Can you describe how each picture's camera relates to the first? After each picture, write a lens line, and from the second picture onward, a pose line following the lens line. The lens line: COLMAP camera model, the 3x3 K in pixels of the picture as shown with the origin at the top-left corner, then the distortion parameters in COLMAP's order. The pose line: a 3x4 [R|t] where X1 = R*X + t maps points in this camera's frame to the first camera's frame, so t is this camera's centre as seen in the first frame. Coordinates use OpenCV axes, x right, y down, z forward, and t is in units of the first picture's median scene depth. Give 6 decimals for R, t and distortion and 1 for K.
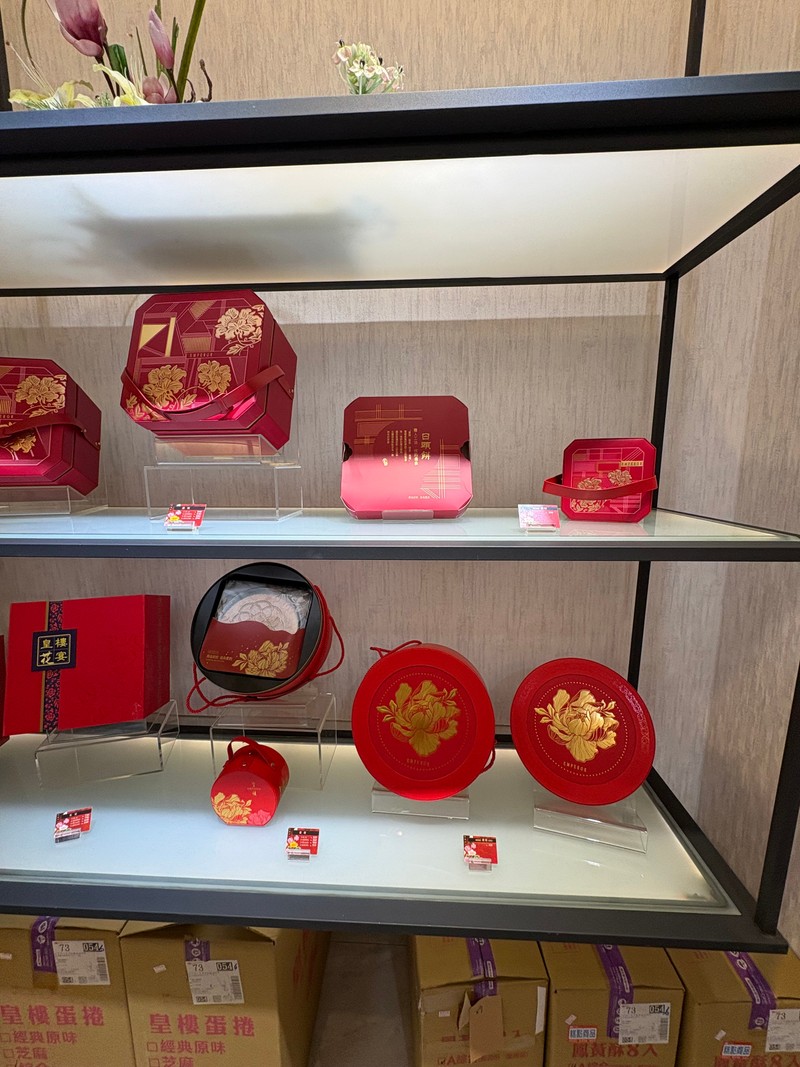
lens RADIAL K [[422.2, 0, 400.0], [0, 422.2, 533.5], [0, 0, 1]] dist [0.001340, 0.000059]
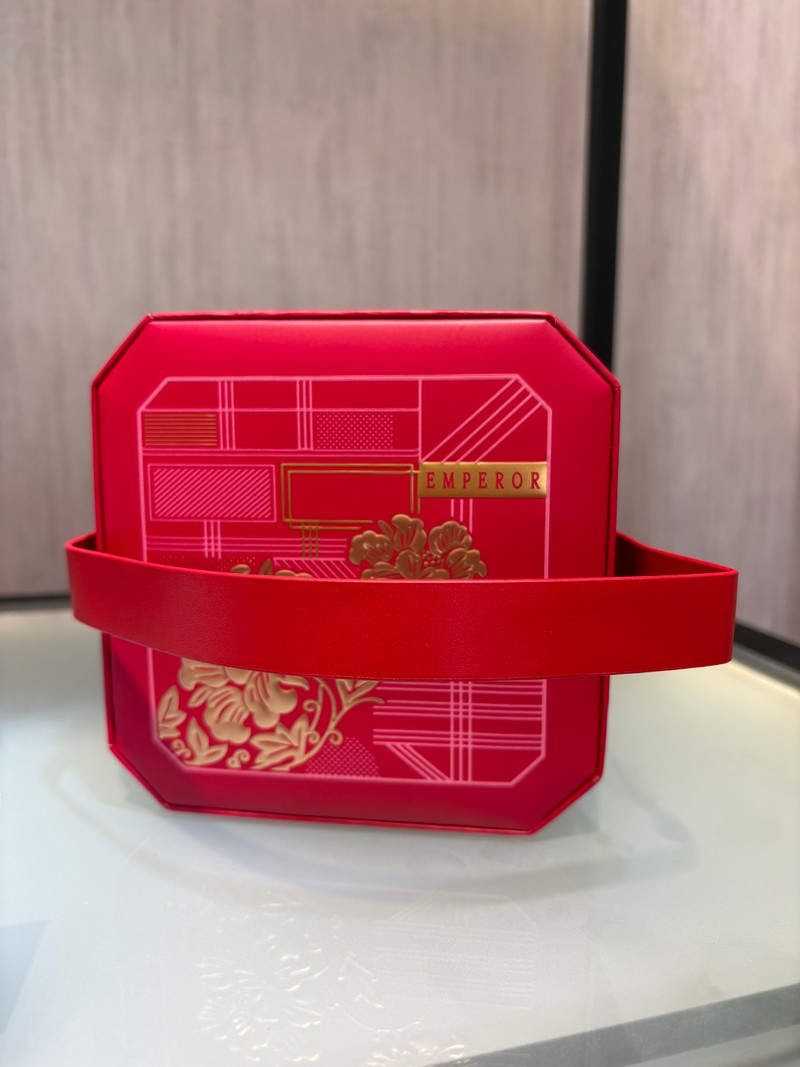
lens RADIAL K [[825.7, 0, 400.0], [0, 825.7, 533.5], [0, 0, 1]] dist [-0.005370, -0.003165]
pose [[0.948998, -0.037463, 0.313047, 0.266617], [0.040557, 0.999172, -0.003376, -0.091140], [-0.312661, 0.015900, 0.949732, 0.453294]]
